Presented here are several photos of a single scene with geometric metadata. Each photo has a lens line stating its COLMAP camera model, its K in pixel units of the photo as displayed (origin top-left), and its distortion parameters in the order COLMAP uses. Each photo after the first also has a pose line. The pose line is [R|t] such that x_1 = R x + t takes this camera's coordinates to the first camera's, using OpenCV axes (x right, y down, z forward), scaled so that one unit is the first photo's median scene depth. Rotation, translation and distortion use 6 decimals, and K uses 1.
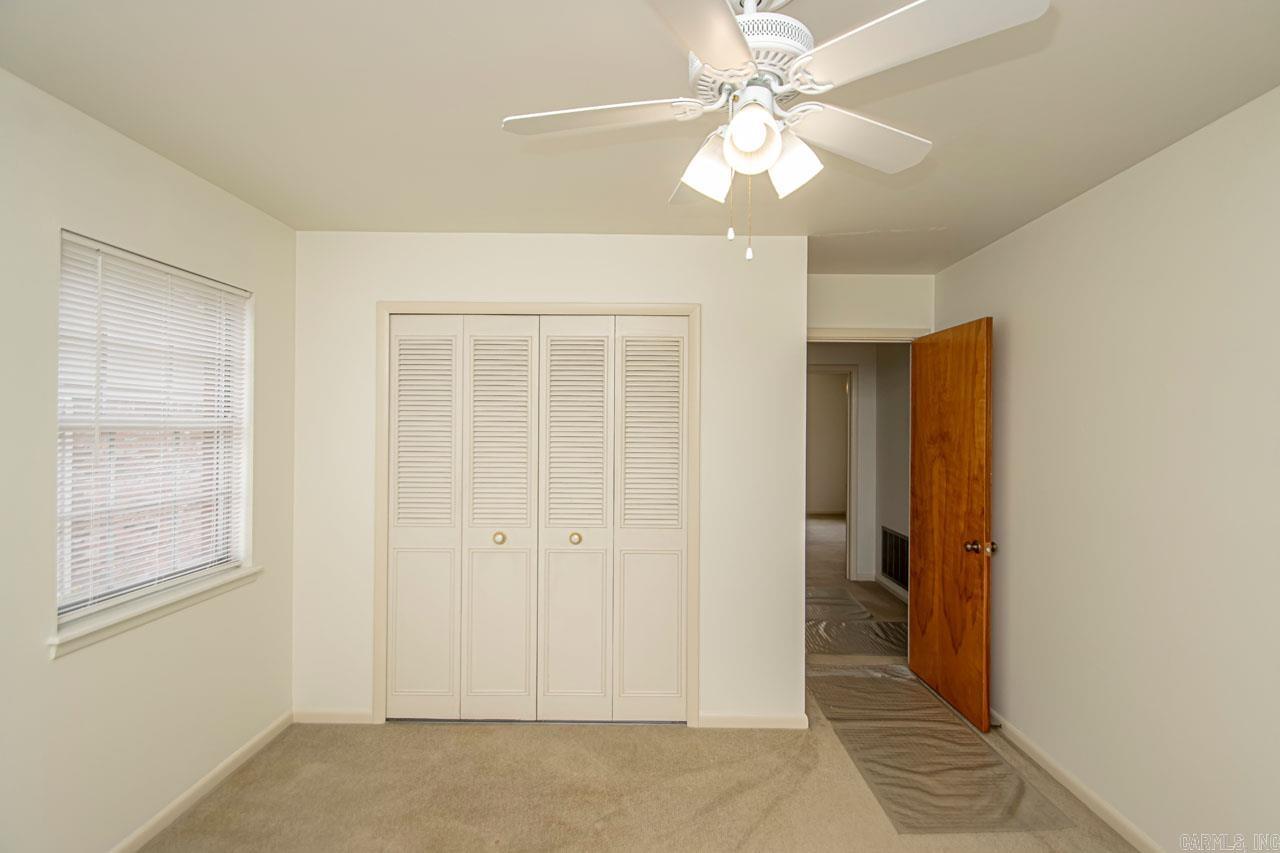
lens RADIAL K [[610.2, 0, 643.5], [0, 610.2, 420.3], [0, 0, 1]] dist [0.000535, -0.009117]
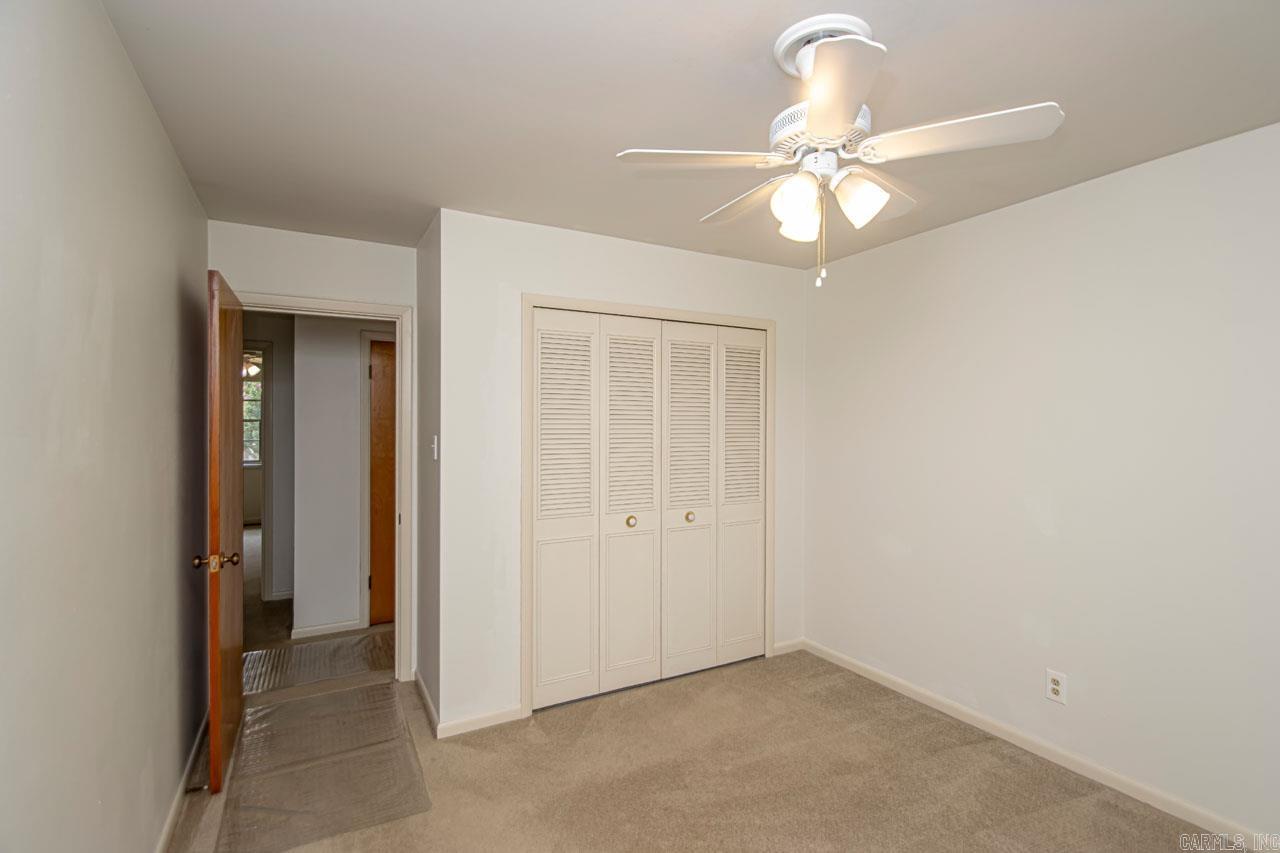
lens RADIAL K [[610.2, 0, 662.6], [0, 610.2, 439.1], [0, 0, 1]] dist [0.000535, -0.009117]
pose [[0.874954, -0.021705, 0.483719, -0.721833], [0.000932, 0.999068, 0.043144, -0.002756], [-0.484205, -0.037298, 0.874159, 0.029490]]
